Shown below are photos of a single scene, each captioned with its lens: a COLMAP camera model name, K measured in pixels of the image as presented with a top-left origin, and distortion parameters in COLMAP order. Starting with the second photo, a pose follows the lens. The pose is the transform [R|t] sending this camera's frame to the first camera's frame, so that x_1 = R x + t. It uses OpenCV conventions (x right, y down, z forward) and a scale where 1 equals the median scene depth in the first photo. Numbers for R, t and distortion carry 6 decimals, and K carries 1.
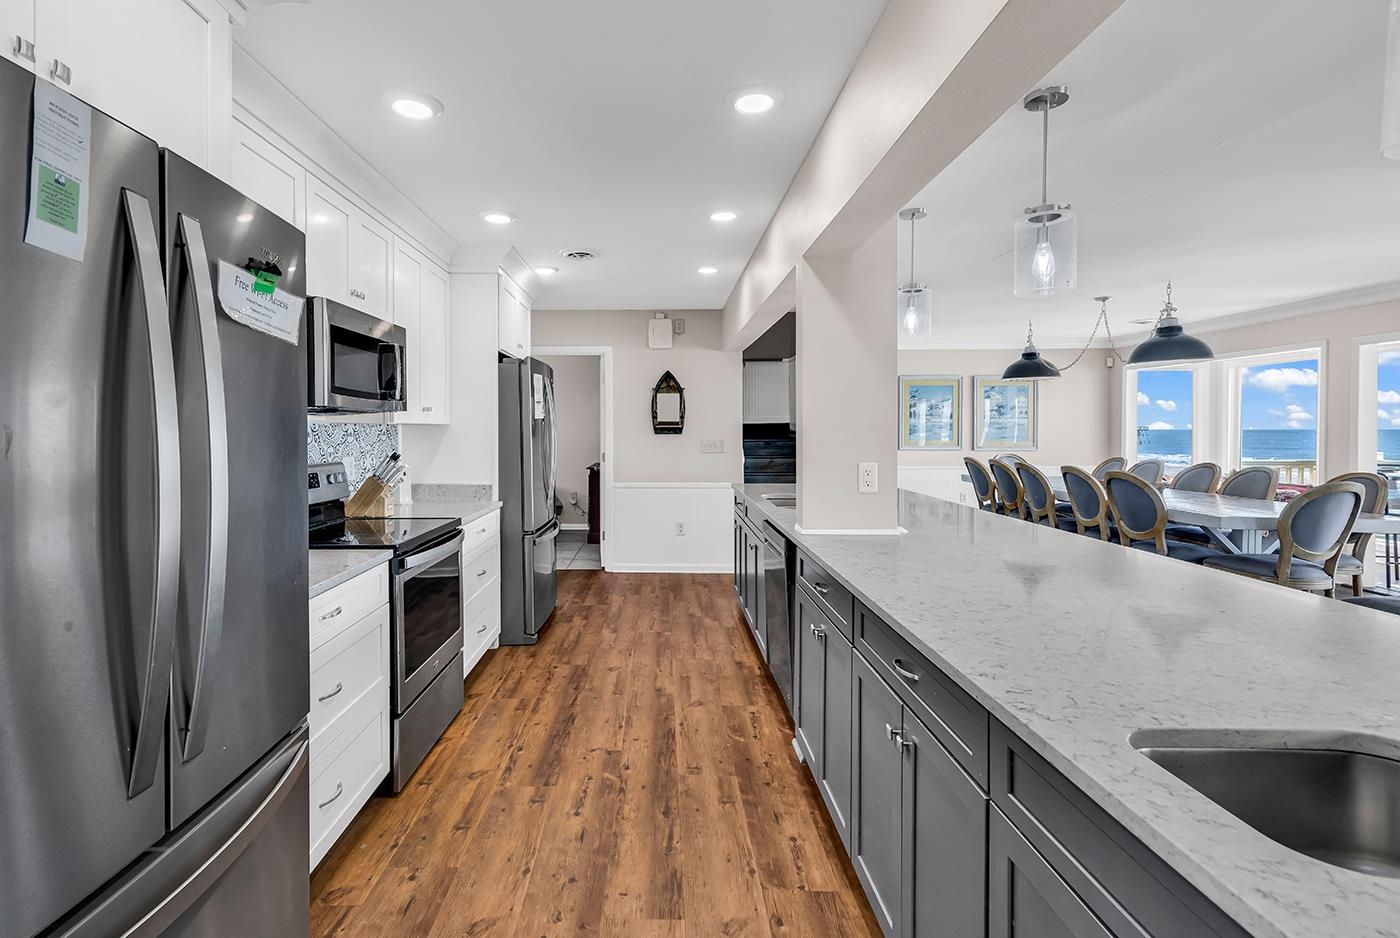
lens RADIAL K [[650.8, 0, 651.1], [0, 650.8, 470.0], [0, 0, 1]] dist [-0.024528, -0.000034]
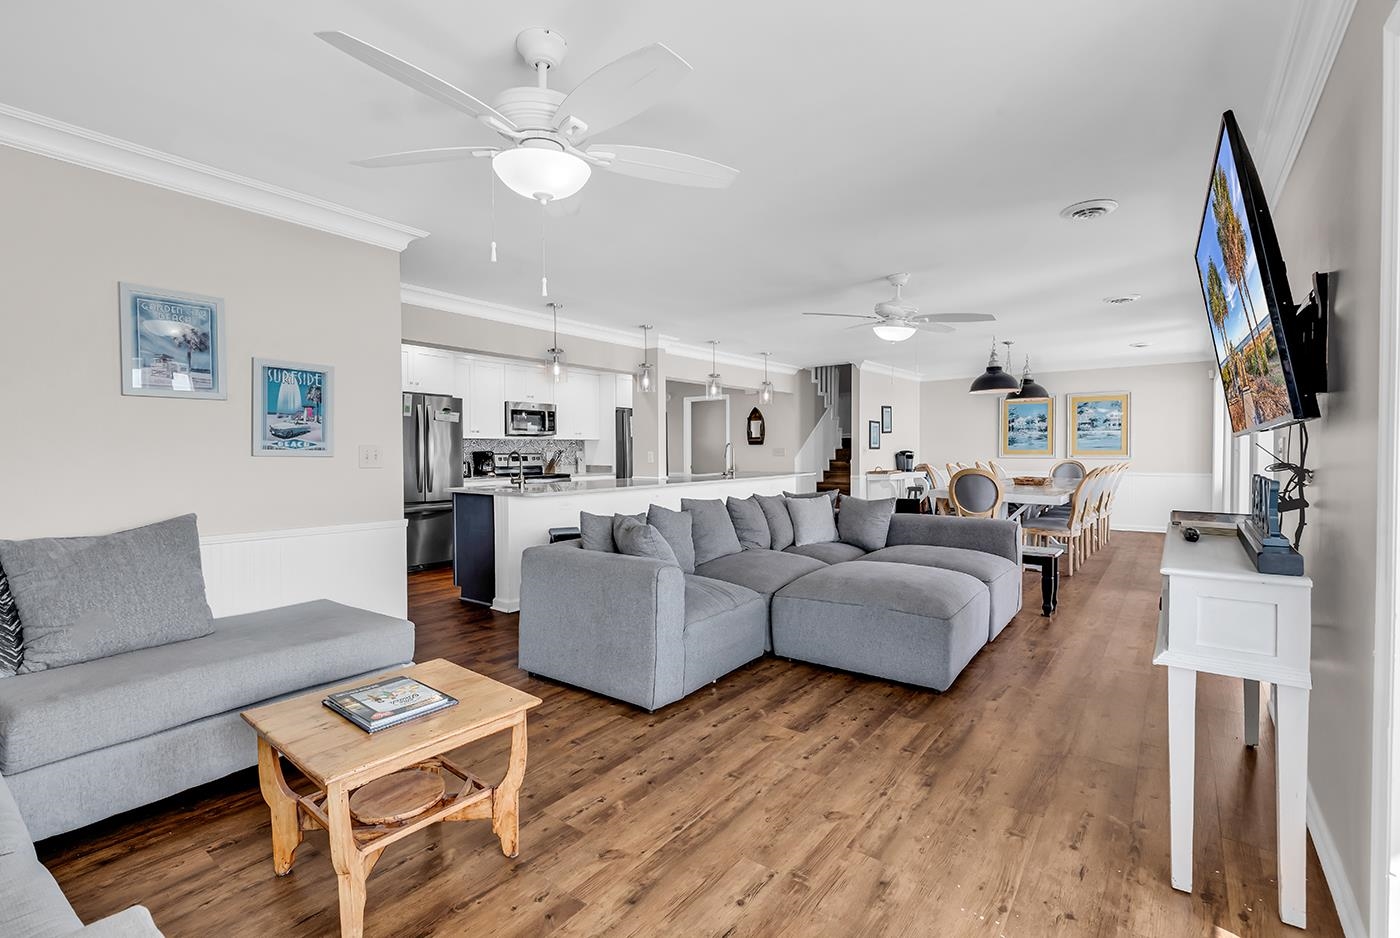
lens RADIAL K [[650.0, 0, 700.0], [0, 650.0, 469.0], [0, 0, 1]] dist [0.001066, 0.000192]
pose [[0.809499, 0.015639, -0.586913, 0.906346], [-0.033486, 0.999248, -0.019559, 0.046357], [0.586165, 0.035486, 0.809414, -0.453390]]
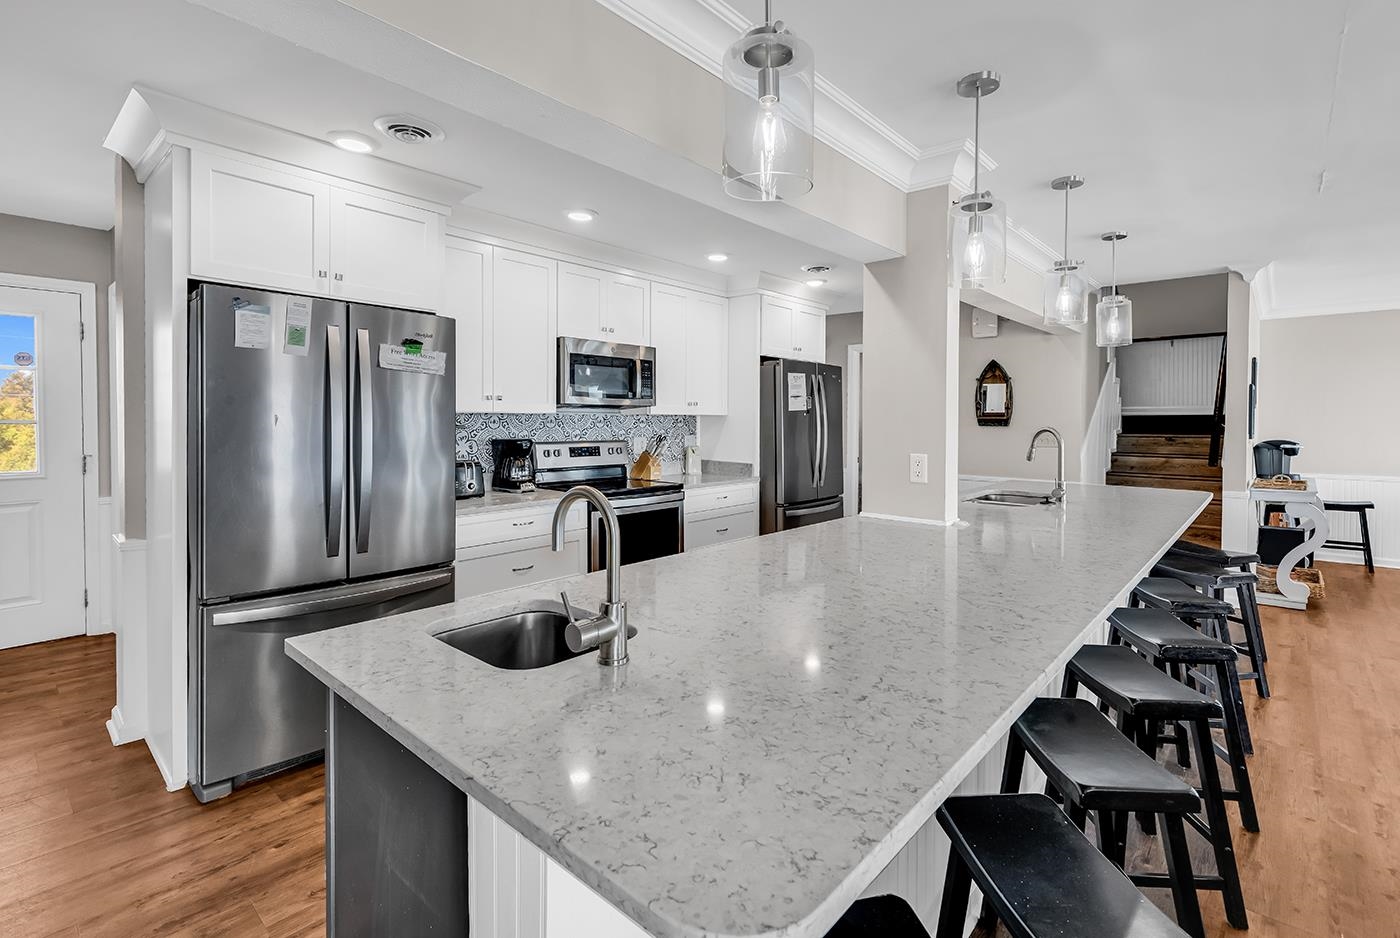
lens RADIAL K [[652.9, 0, 704.4], [0, 652.9, 441.2], [0, 0, 1]] dist [0.004118, 0.000613]
pose [[0.760172, 0.029715, -0.649042, 0.329673], [-0.048618, 0.998754, -0.011217, -0.001110], [0.647901, 0.040082, 0.760669, -0.005656]]
